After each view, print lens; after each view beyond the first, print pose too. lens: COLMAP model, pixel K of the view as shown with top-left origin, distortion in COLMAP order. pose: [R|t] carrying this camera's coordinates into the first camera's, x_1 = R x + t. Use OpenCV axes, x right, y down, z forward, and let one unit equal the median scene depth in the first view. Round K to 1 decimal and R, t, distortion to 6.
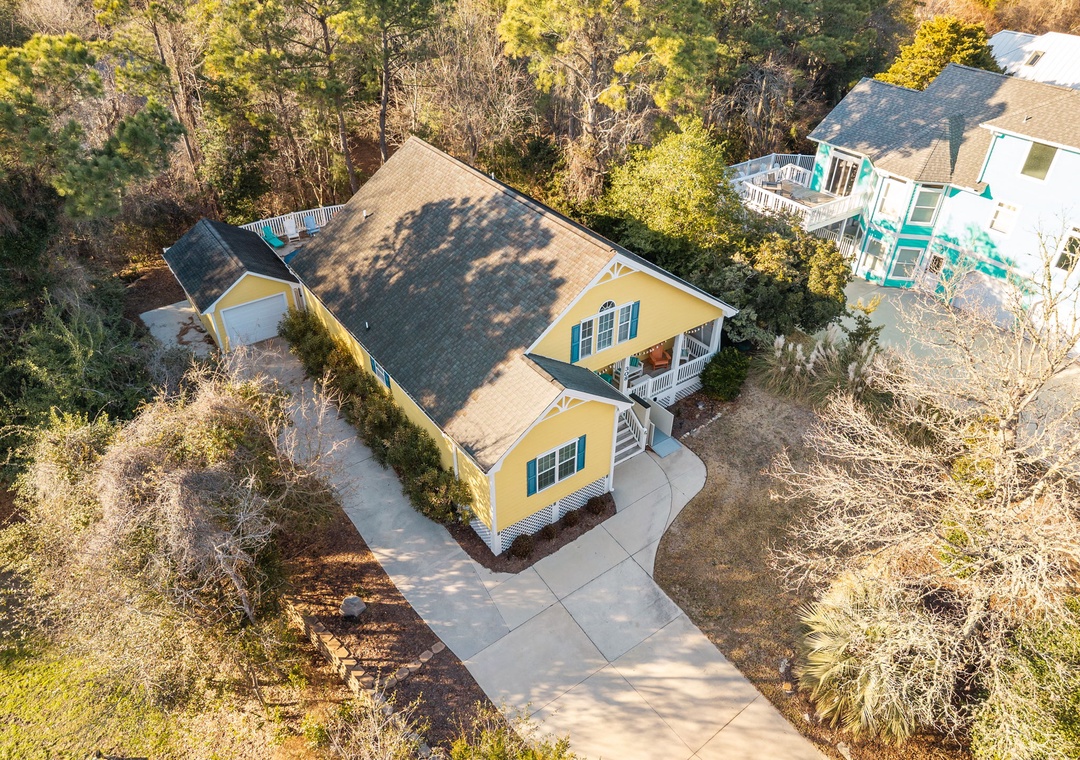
lens RADIAL K [[718.4, 0, 540.0], [0, 718.4, 380.0], [0, 0, 1]] dist [0.000922, -0.004485]
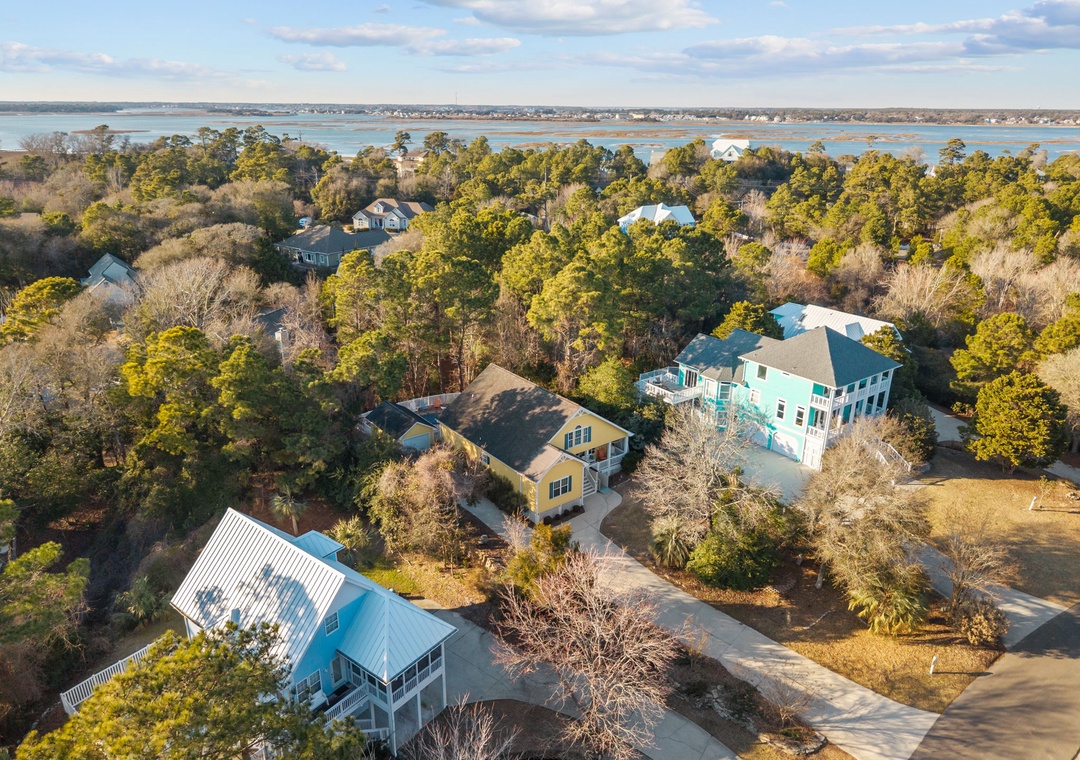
lens RADIAL K [[718.4, 0, 540.0], [0, 718.4, 380.0], [0, 0, 1]] dist [0.000922, -0.004485]
pose [[0.999378, -0.007749, 0.034410, -0.115320], [0.016762, 0.962708, -0.270022, 0.372309], [-0.031035, 0.270431, 0.962239, -1.335435]]
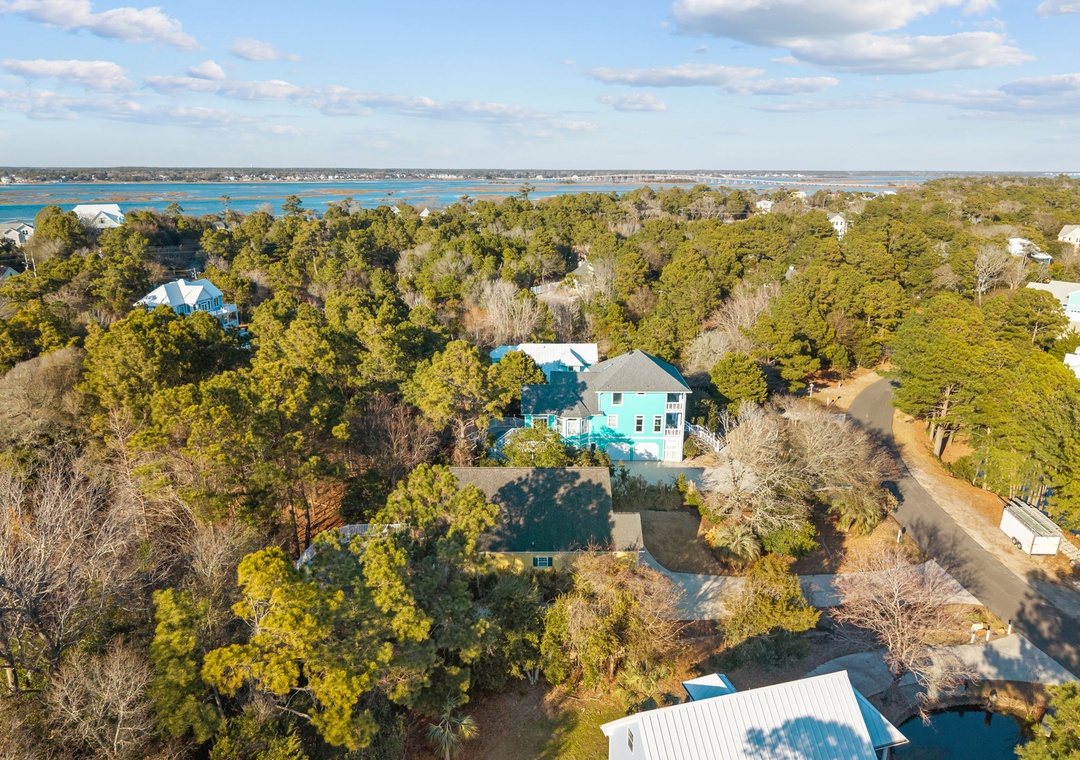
lens RADIAL K [[737.3, 0, 542.3], [0, 737.3, 333.5], [0, 0, 1]] dist [0.002279, -0.006146]
pose [[0.557544, -0.176783, 0.811106, -1.777525], [0.489430, 0.859191, -0.149165, -0.255784], [-0.670524, 0.480145, 0.565560, -0.520913]]
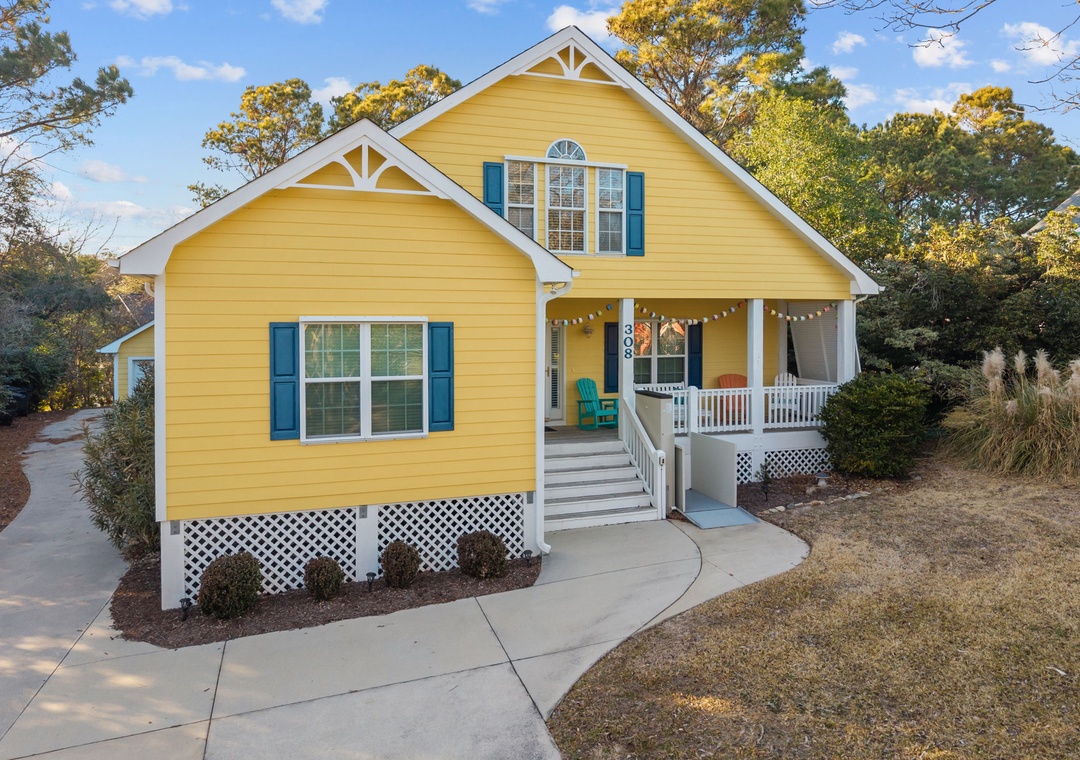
lens RADIAL K [[737.3, 0, 542.3], [0, 737.3, 333.5], [0, 0, 1]] dist [0.002279, -0.006146]
pose [[0.956470, 0.001065, -0.291830, 0.201653], [-0.170973, 0.812449, -0.557400, 0.262234], [0.236503, 0.583031, 0.777265, 0.573924]]
